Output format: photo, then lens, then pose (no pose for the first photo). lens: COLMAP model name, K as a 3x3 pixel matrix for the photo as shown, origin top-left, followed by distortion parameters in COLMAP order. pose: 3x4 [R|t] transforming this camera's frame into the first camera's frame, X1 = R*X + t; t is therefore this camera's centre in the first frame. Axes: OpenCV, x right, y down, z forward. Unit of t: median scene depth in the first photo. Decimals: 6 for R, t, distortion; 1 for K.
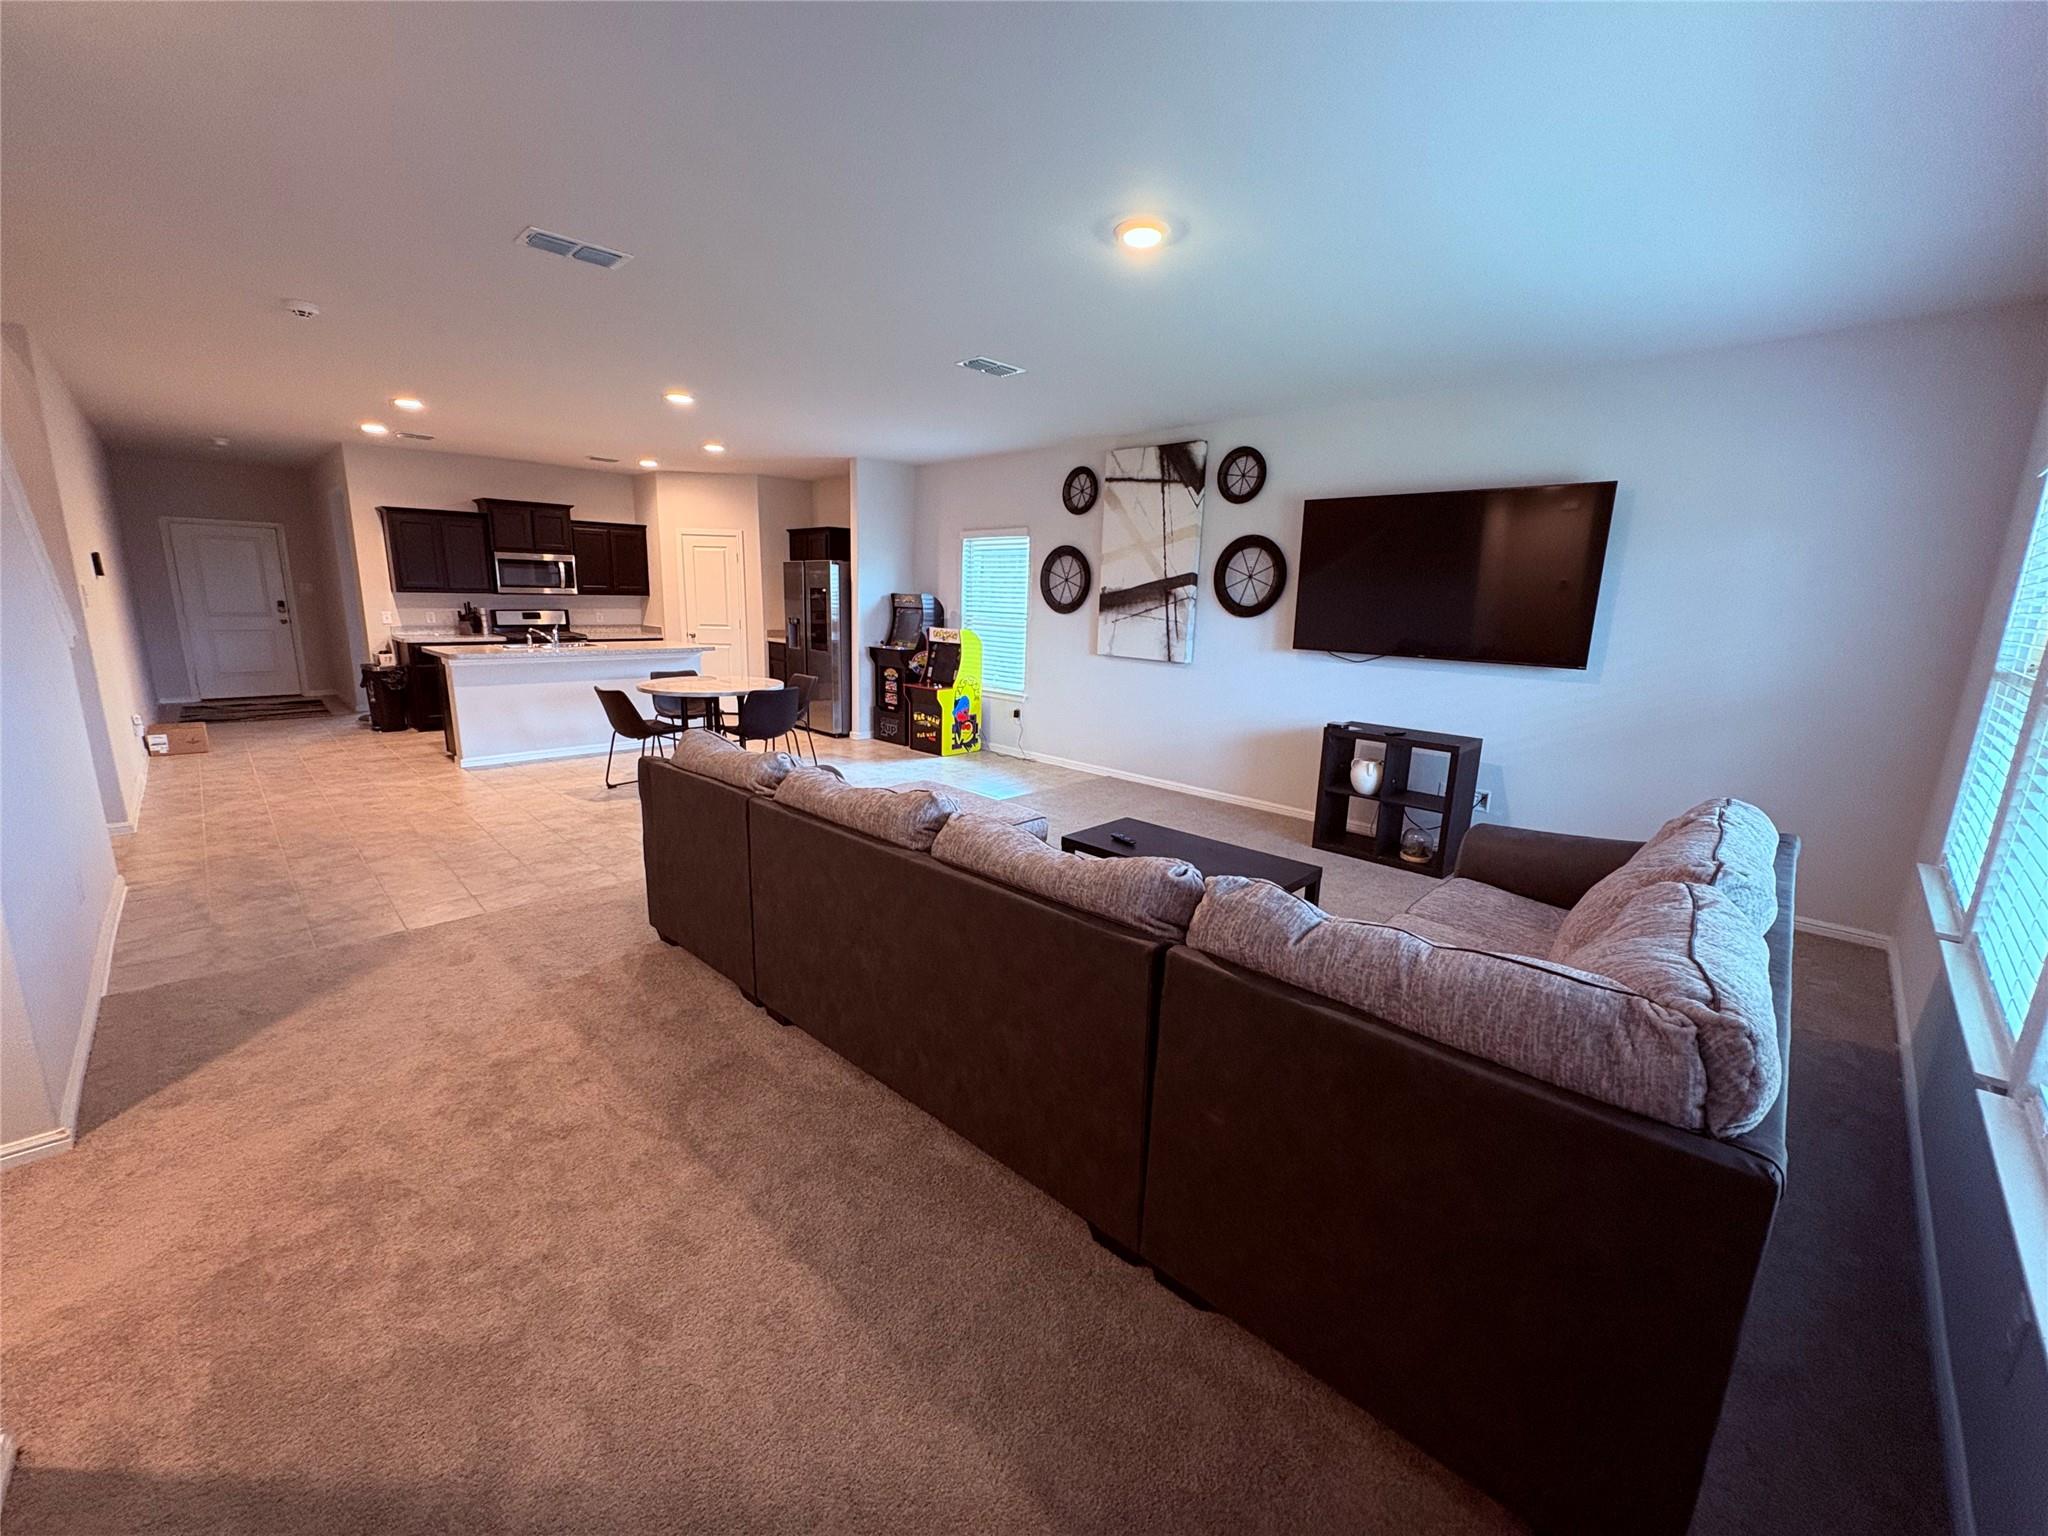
lens RADIAL K [[818.6, 0, 1029.7], [0, 818.6, 765.1], [0, 0, 1]] dist [0.002376, -0.000150]
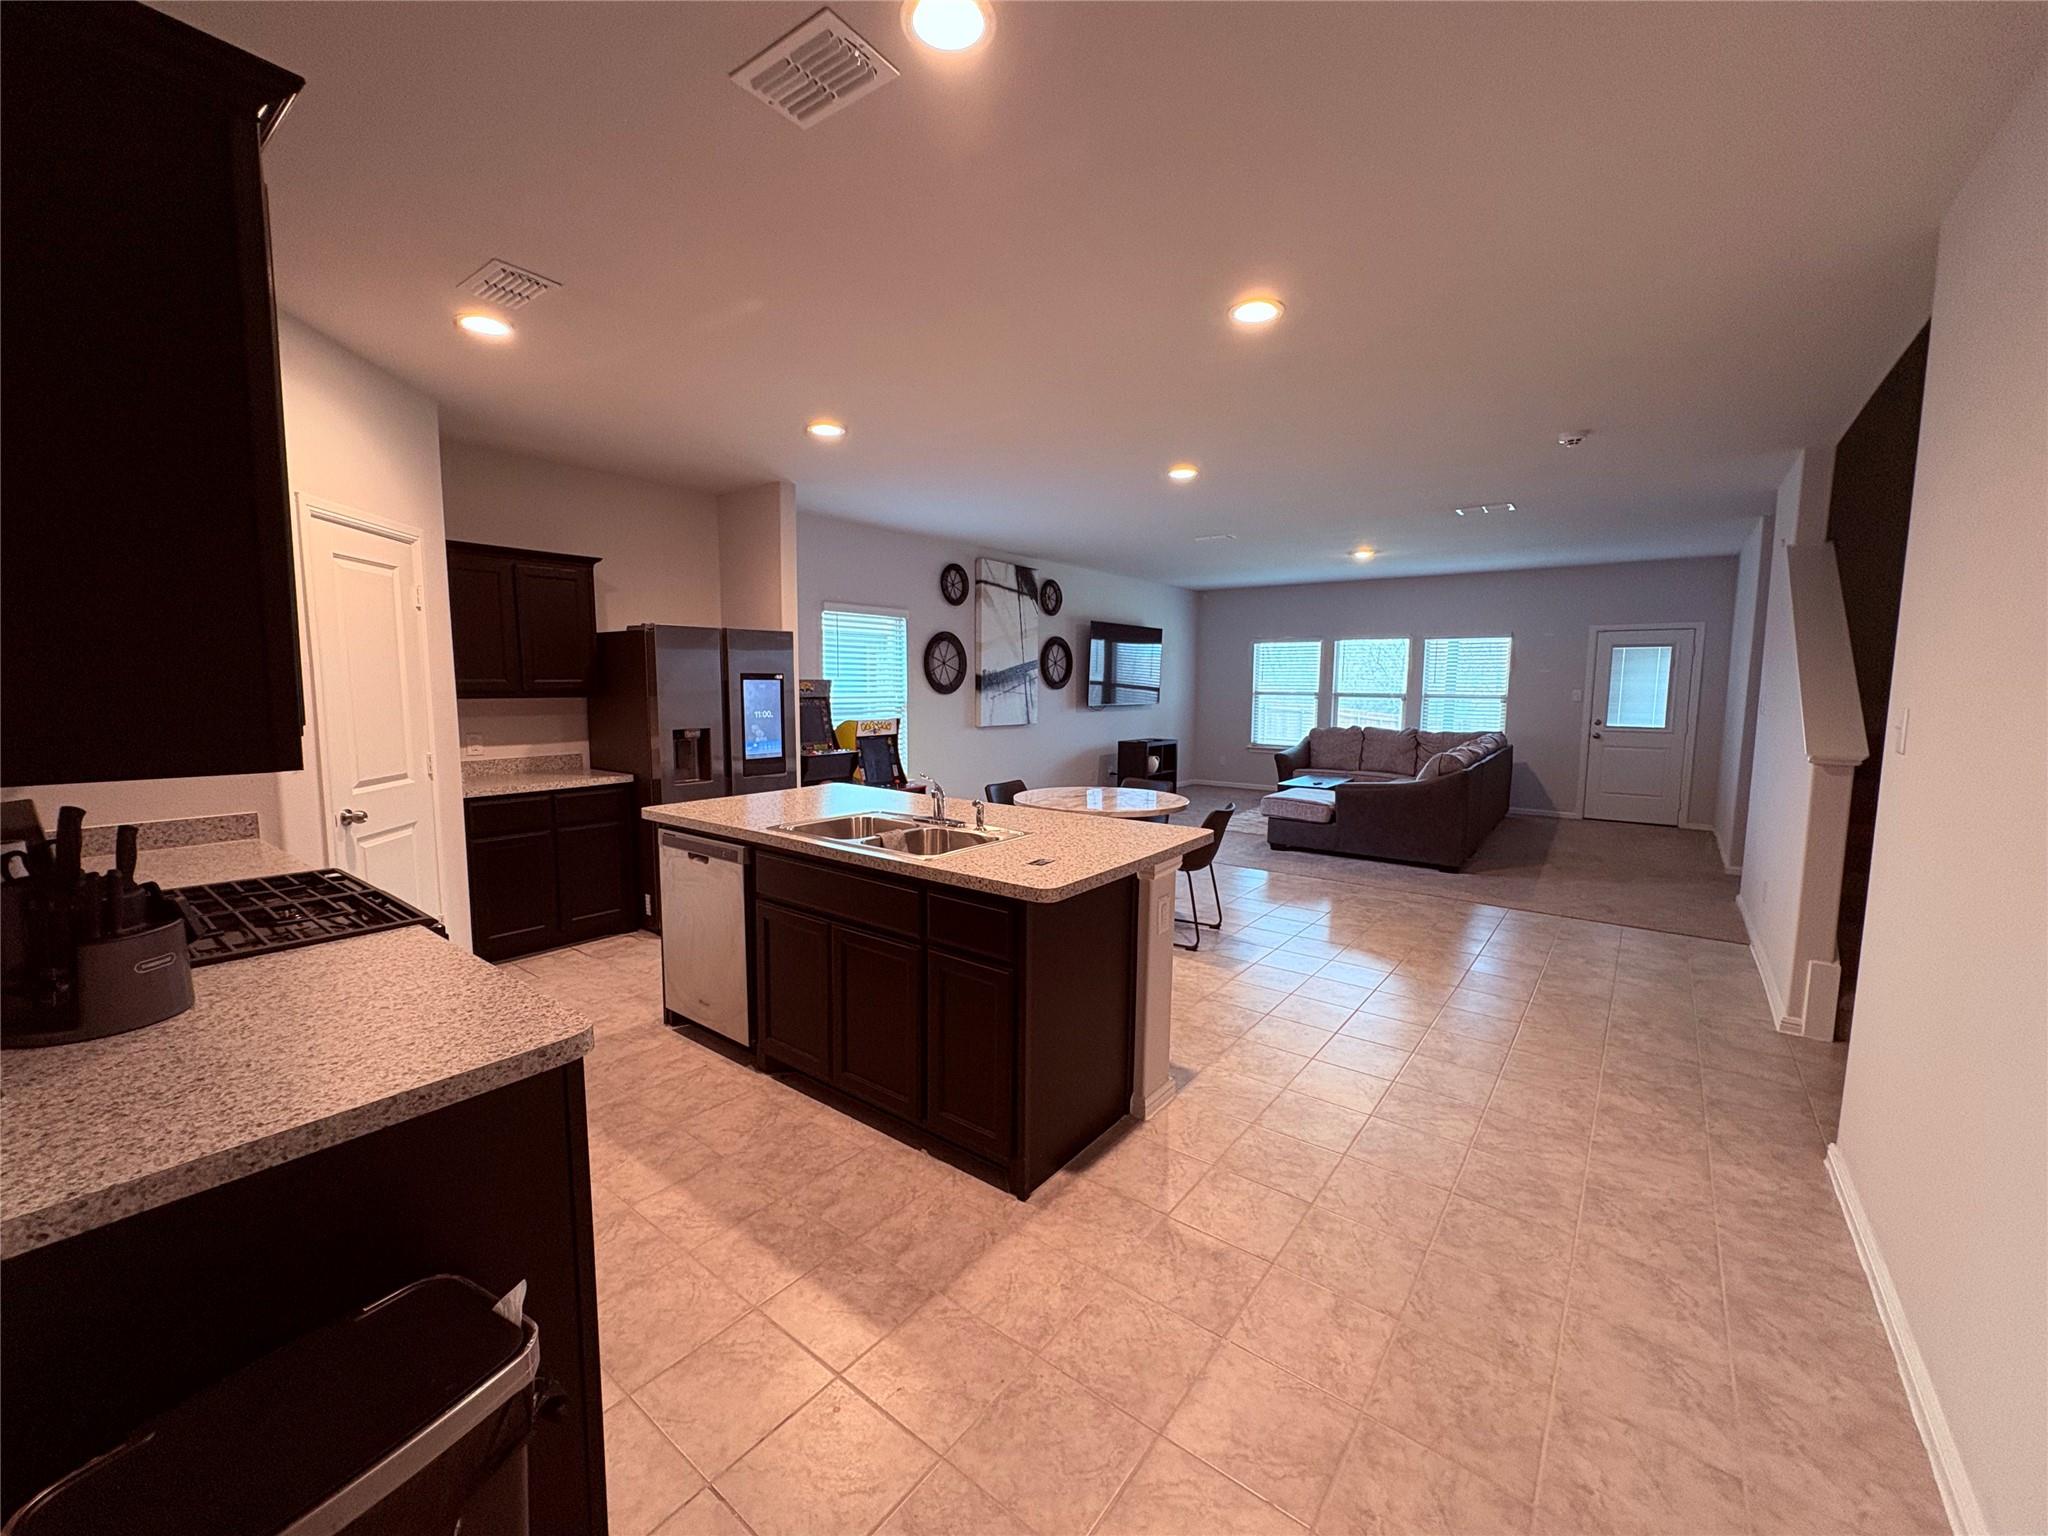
lens RADIAL K [[818.6, 0, 1027.5], [0, 818.6, 766.5], [0, 0, 1]] dist [0.002376, -0.000150]
pose [[-0.132631, -0.129511, 0.982668, -1.170469], [0.195871, 0.968450, 0.154074, -0.269538], [-0.971619, 0.212911, -0.103079, 1.165174]]
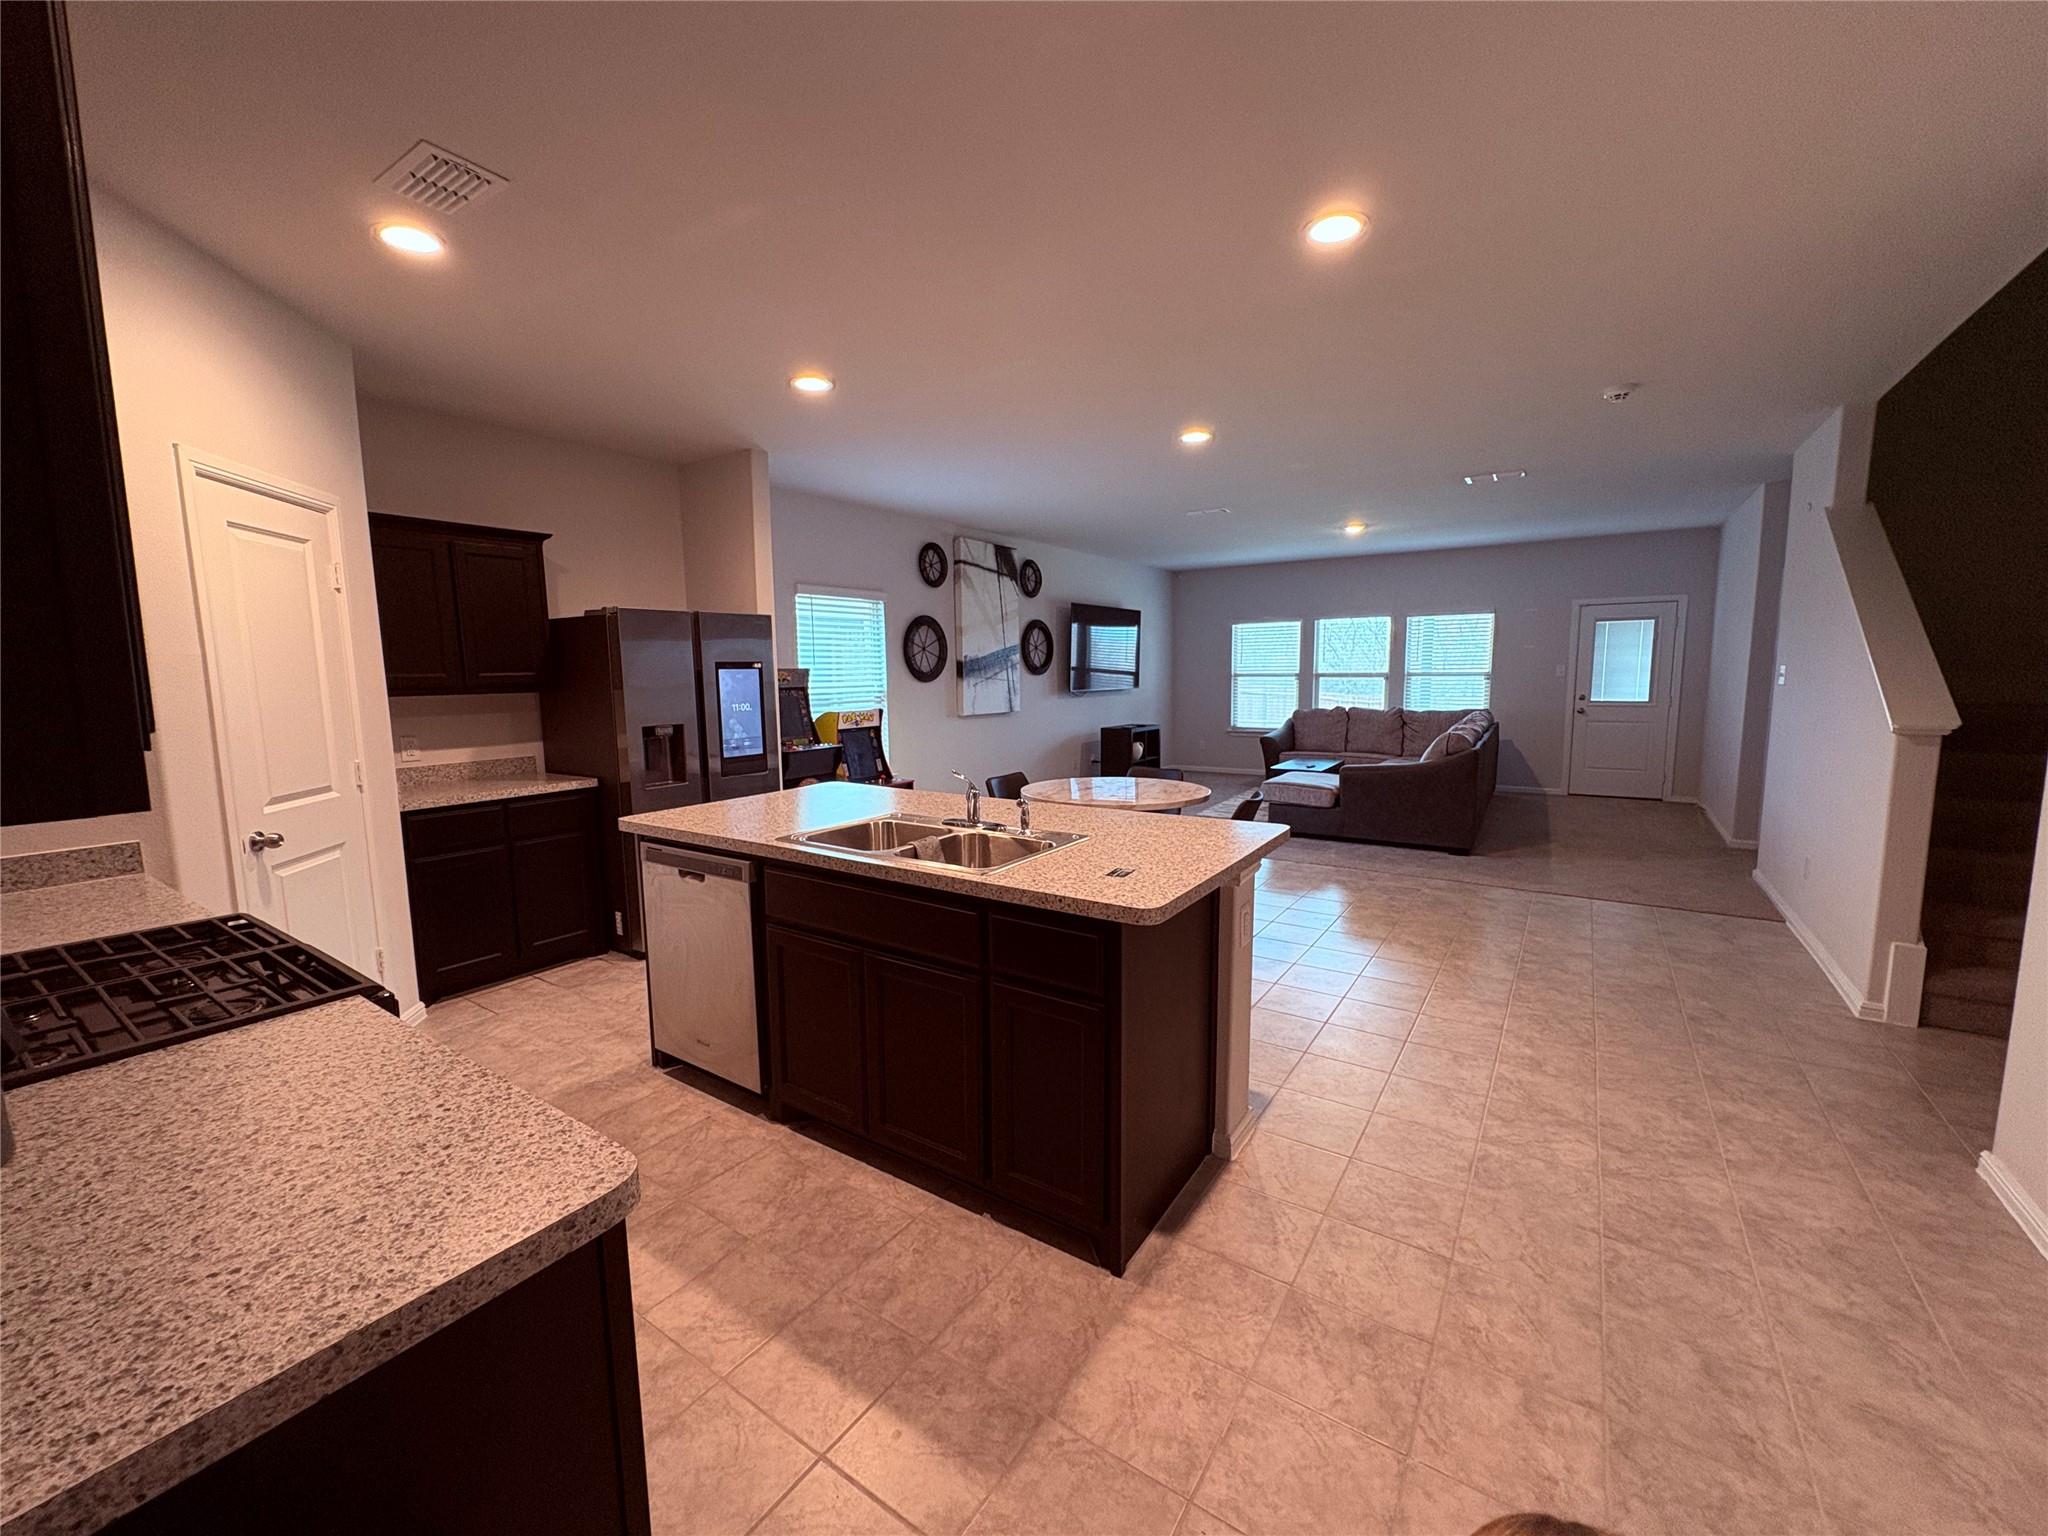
lens RADIAL K [[818.6, 0, 1027.4], [0, 818.6, 766.9], [0, 0, 1]] dist [0.002376, -0.000150]
pose [[-0.192805, -0.139816, 0.971225, -1.100102], [0.211209, 0.960682, 0.180227, -0.272531], [-0.958236, 0.239880, -0.155694, 1.206351]]
